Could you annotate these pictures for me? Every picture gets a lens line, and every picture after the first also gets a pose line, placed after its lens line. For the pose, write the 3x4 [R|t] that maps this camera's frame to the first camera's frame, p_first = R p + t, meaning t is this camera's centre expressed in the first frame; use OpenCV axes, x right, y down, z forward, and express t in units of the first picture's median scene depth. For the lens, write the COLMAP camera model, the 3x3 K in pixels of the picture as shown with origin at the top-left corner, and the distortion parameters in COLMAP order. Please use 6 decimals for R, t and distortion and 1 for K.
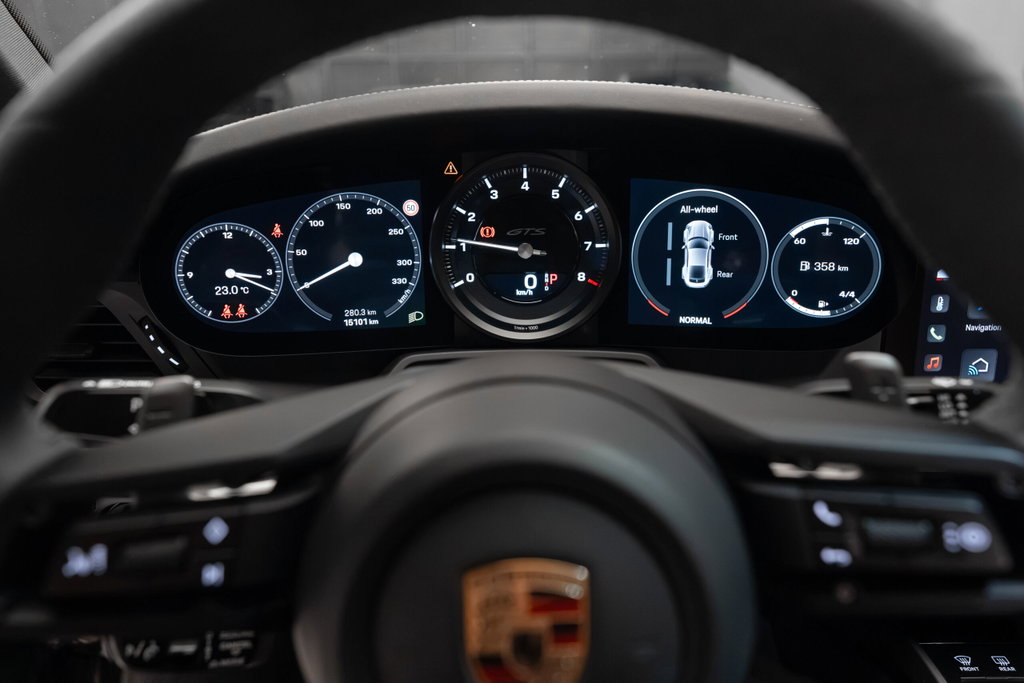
lens RADIAL K [[704.9, 0, 494.6], [0, 704.9, 342.7], [0, 0, 1]] dist [-0.003122, 0.000267]
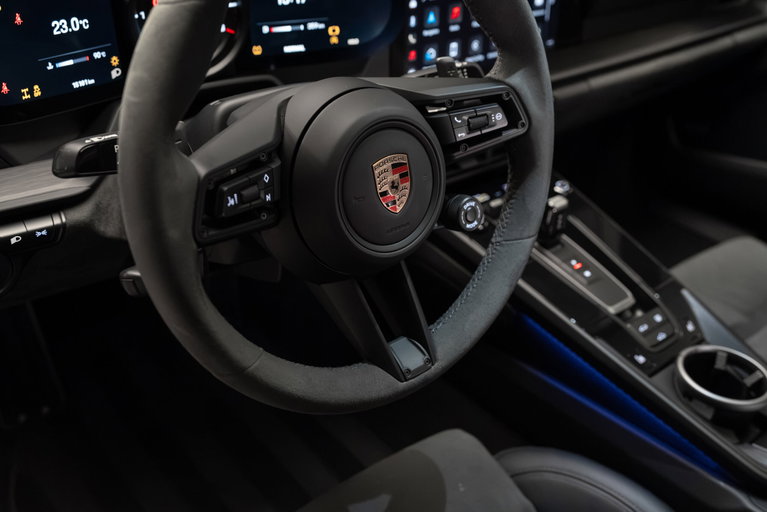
lens RADIAL K [[835.1, 0, 383.5], [0, 835.1, 256.0], [0, 0, 1]] dist [0.000099, -0.001467]
pose [[0.747719, -0.280282, 0.601962, -1.498623], [0.132846, 0.951364, 0.277956, -0.154279], [-0.650590, -0.127865, 0.748587, -1.051793]]
